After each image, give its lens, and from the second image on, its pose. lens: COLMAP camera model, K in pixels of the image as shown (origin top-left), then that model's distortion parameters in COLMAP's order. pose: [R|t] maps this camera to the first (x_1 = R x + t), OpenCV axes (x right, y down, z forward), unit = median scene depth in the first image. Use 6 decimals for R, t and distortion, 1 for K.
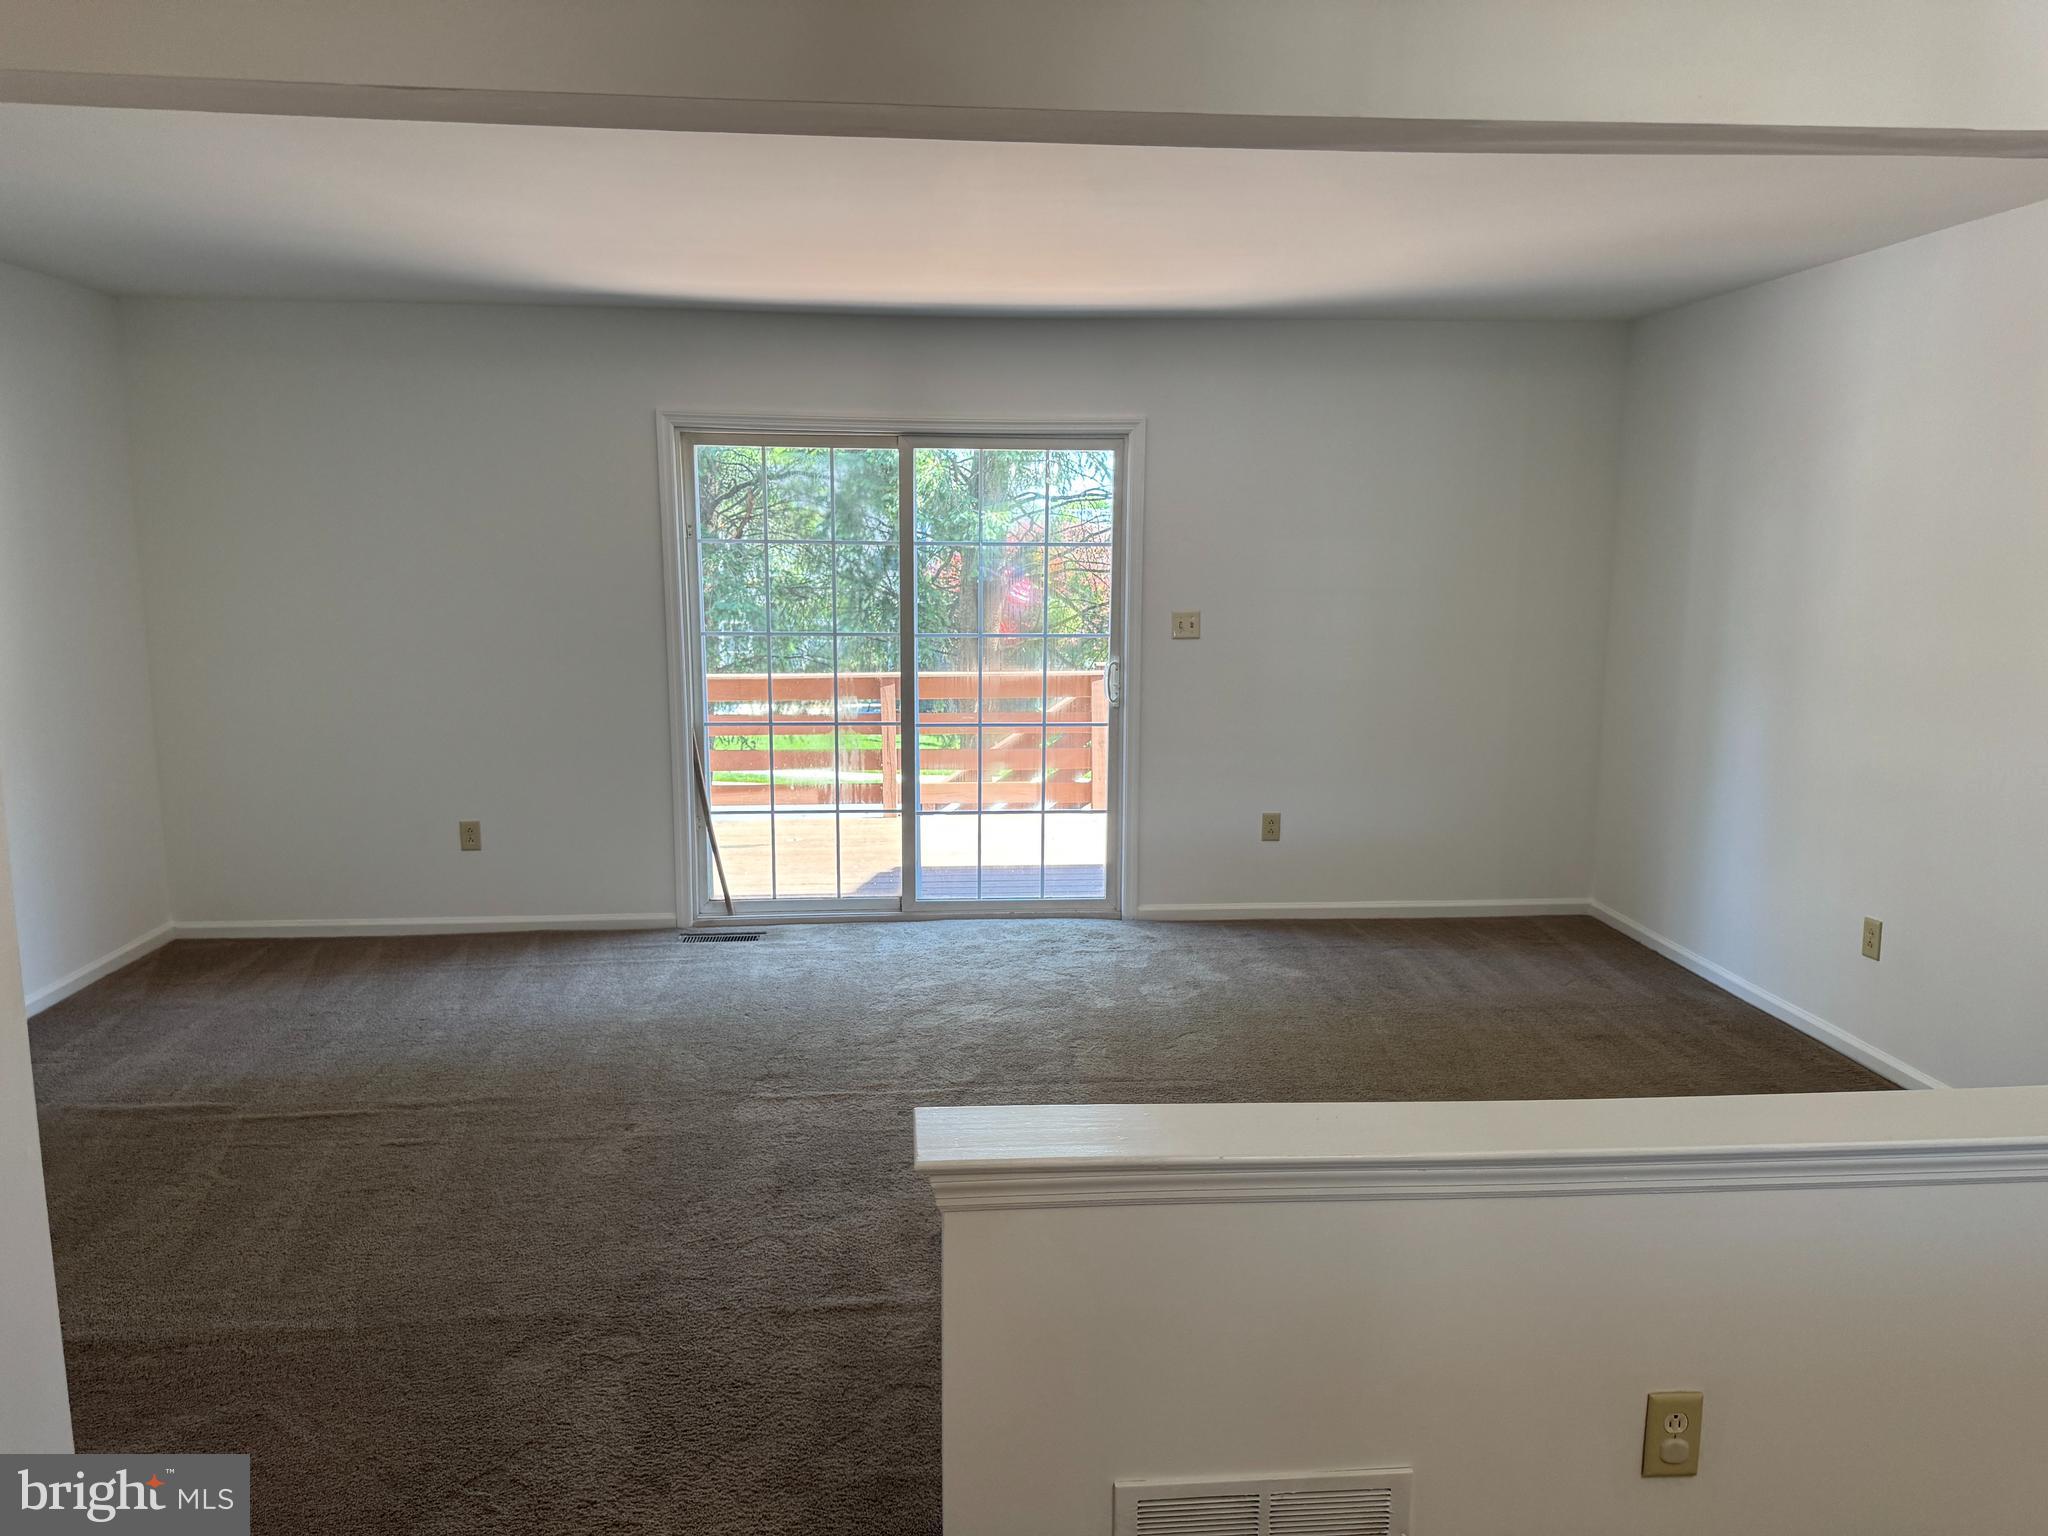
lens RADIAL K [[1427.2, 0, 1028.0], [0, 1427.2, 763.9], [0, 0, 1]] dist [0.144257, -0.239100]
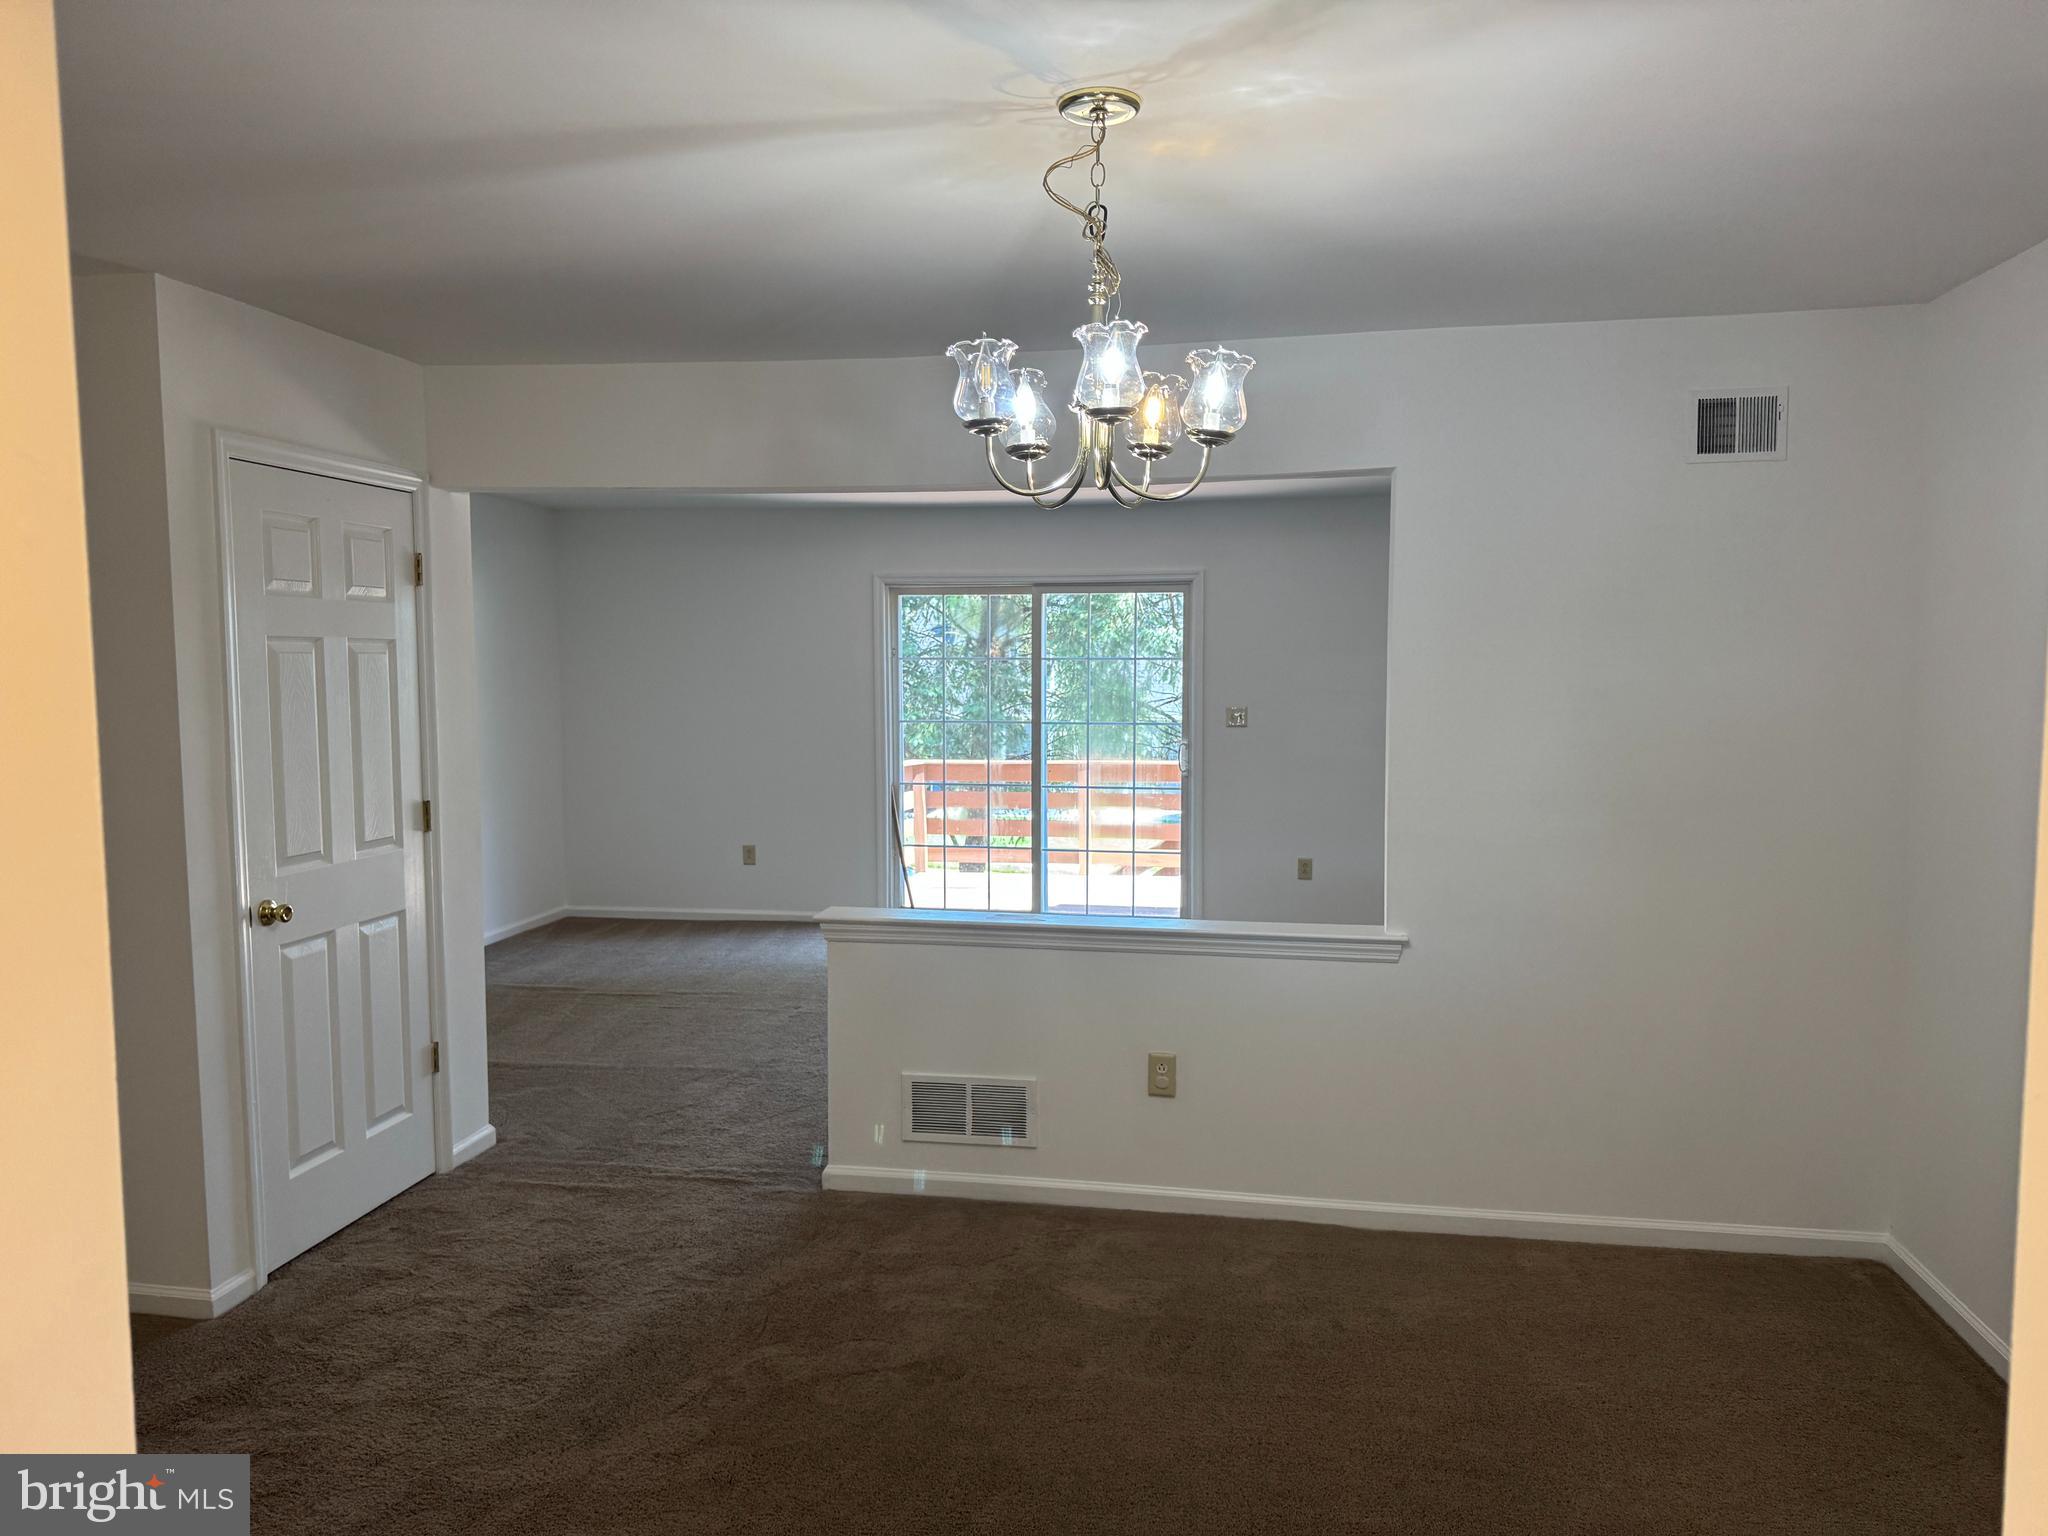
lens RADIAL K [[1427.2, 0, 1028.0], [0, 1427.2, 763.9], [0, 0, 1]] dist [0.144257, -0.239100]
pose [[0.969179, 0.011446, -0.246090, 0.261036], [-0.031827, 0.996366, -0.079001, 0.063516], [0.244291, 0.084399, 0.966022, -0.372544]]
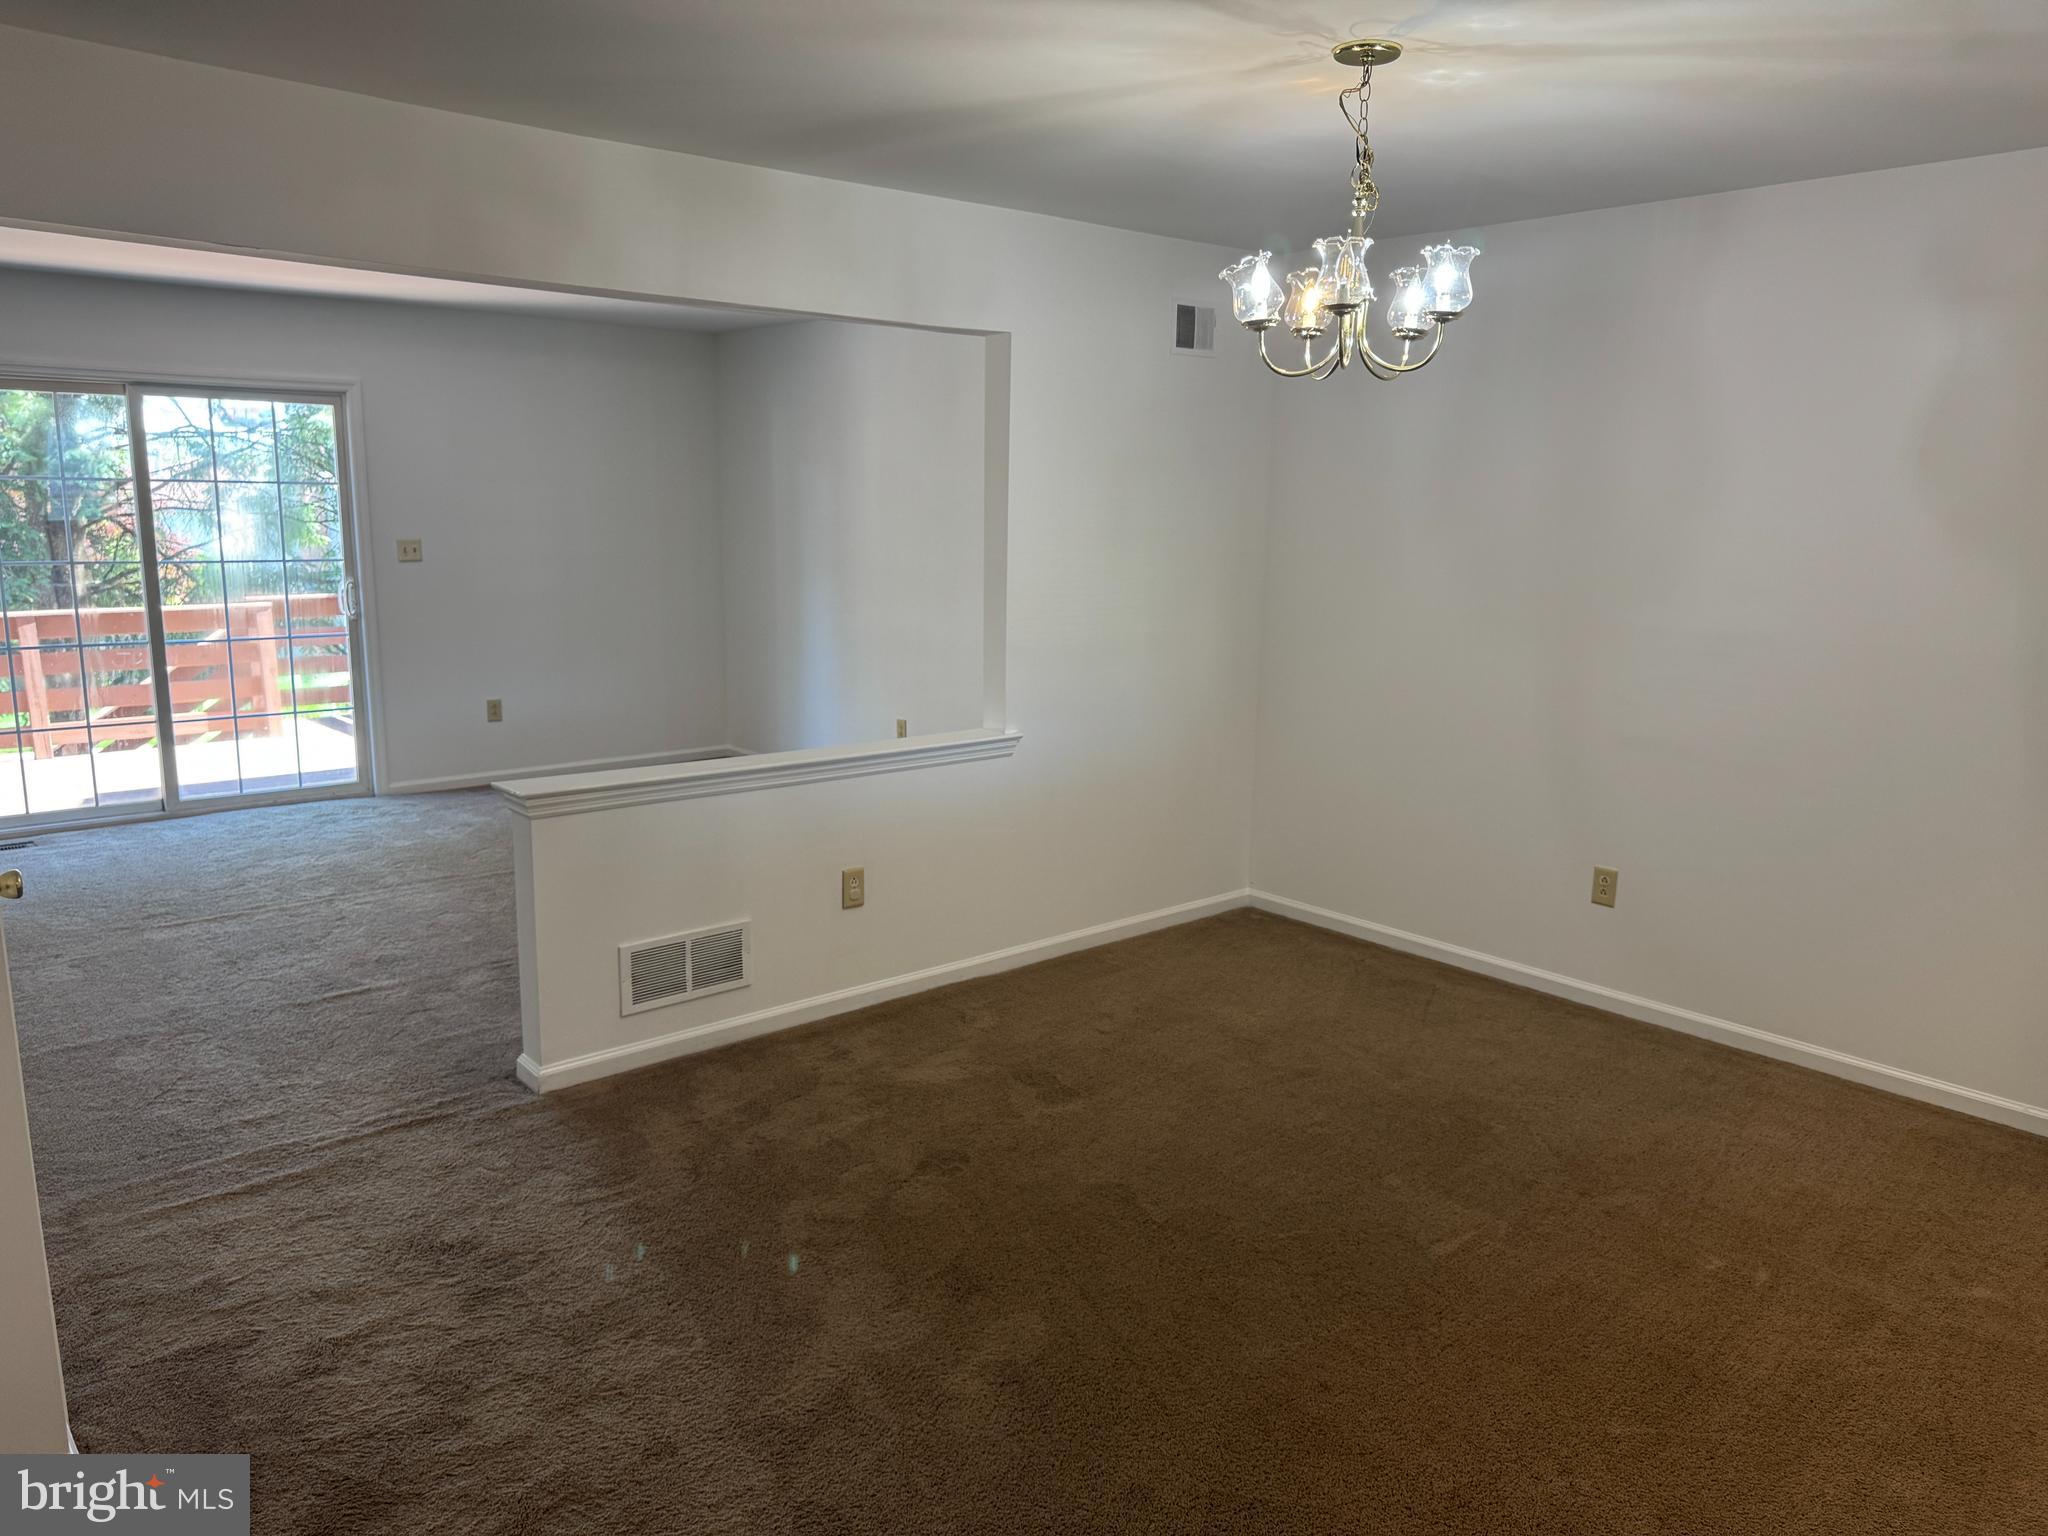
lens RADIAL K [[1432.4, 0, 1024.0], [0, 1432.4, 768.0], [0, 0, 1]] dist [0.068524, -0.074409]
pose [[0.807246, -0.104899, 0.580819, -0.212694], [0.081339, 0.994462, 0.066557, 0.050885], [-0.584584, -0.006485, 0.811307, -0.331699]]
